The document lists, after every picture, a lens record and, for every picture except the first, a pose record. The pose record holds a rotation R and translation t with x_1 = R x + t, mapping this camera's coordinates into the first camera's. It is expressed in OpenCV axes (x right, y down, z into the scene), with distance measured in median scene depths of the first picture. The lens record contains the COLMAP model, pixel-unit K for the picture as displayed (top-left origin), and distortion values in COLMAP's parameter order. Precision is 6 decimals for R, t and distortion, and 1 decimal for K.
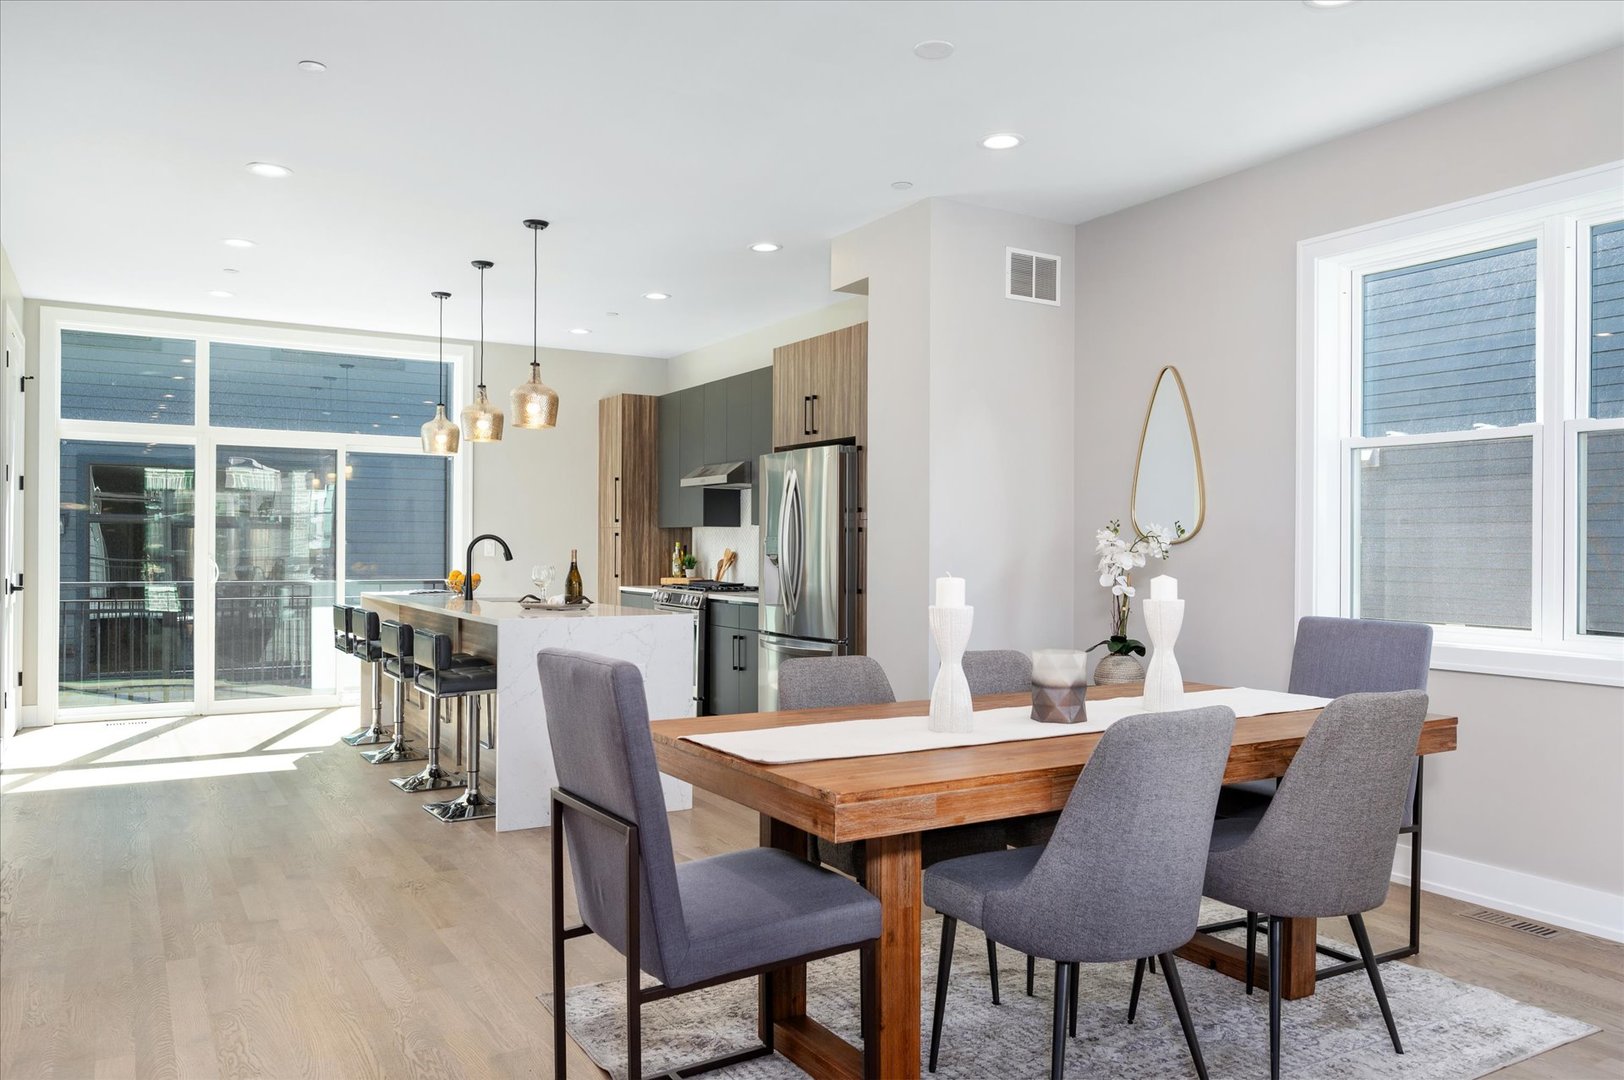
lens RADIAL K [[1148.5, 0, 805.9], [0, 1148.5, 540.6], [0, 0, 1]] dist [-0.007830, -0.006166]
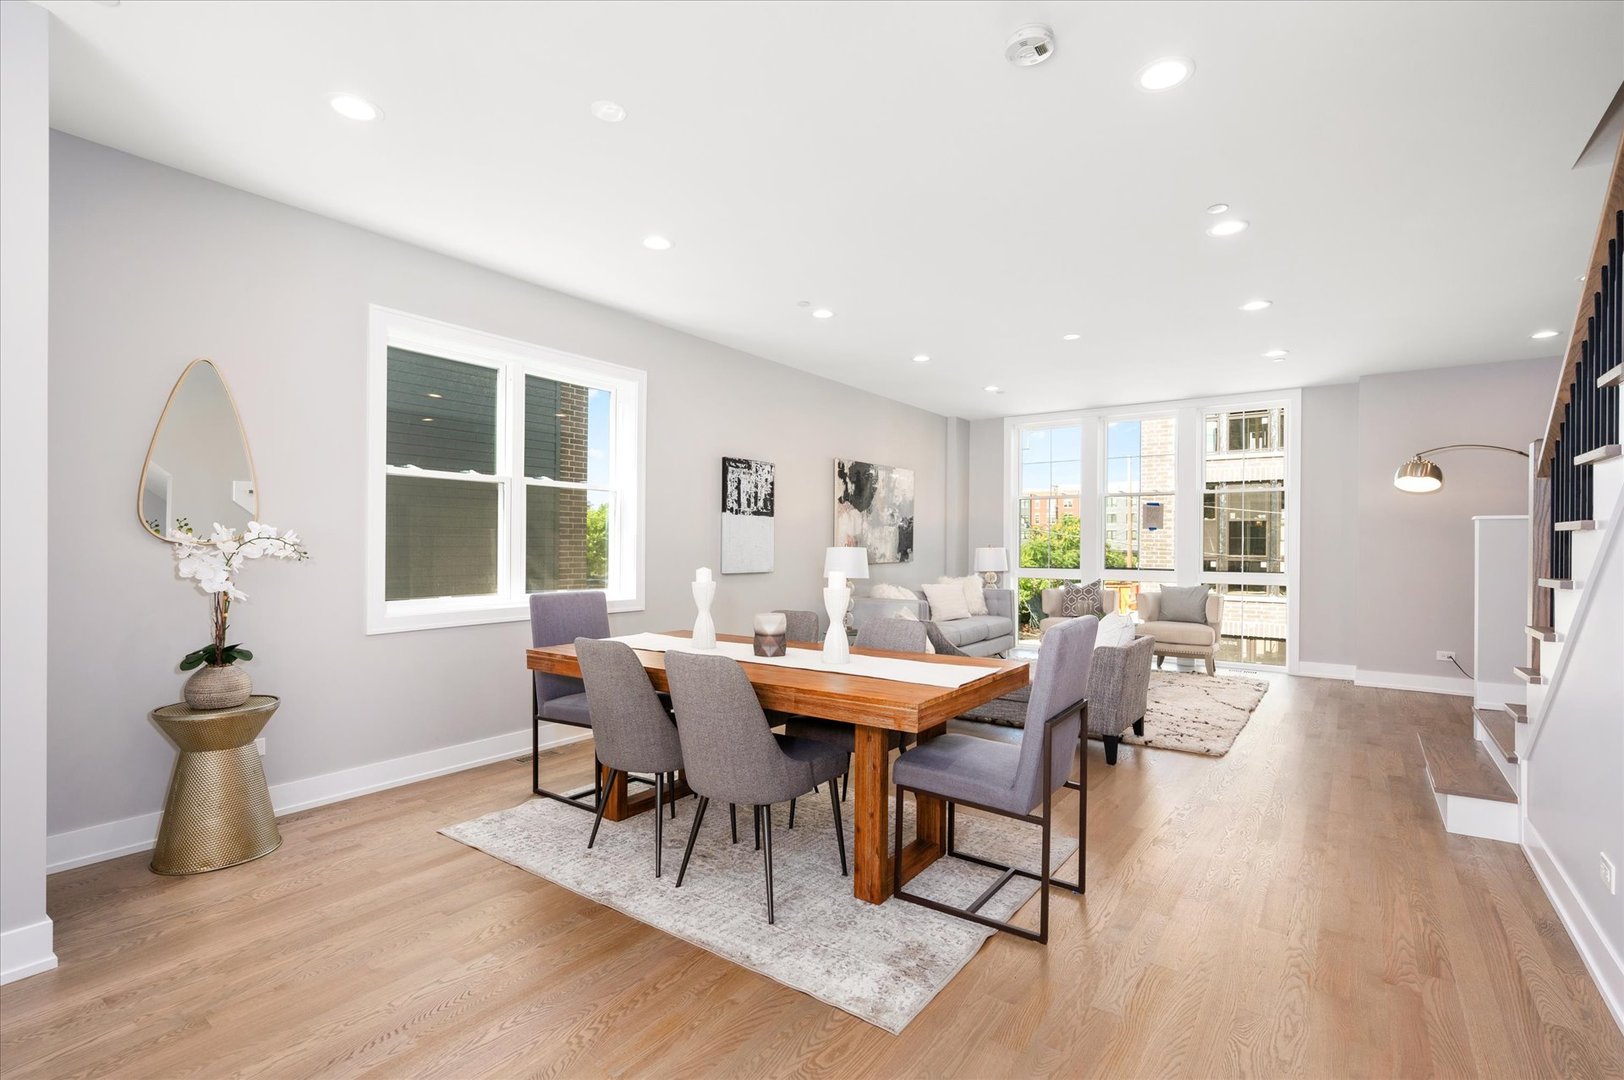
lens RADIAL K [[757.8, 0, 825.3], [0, 757.8, 550.9], [0, 0, 1]] dist [-0.010271, 0.000525]
pose [[-0.410876, -0.008756, 0.911649, -0.331237], [-0.006107, 0.999958, 0.006852, 0.000409], [-0.911671, -0.002753, -0.410912, 0.553051]]
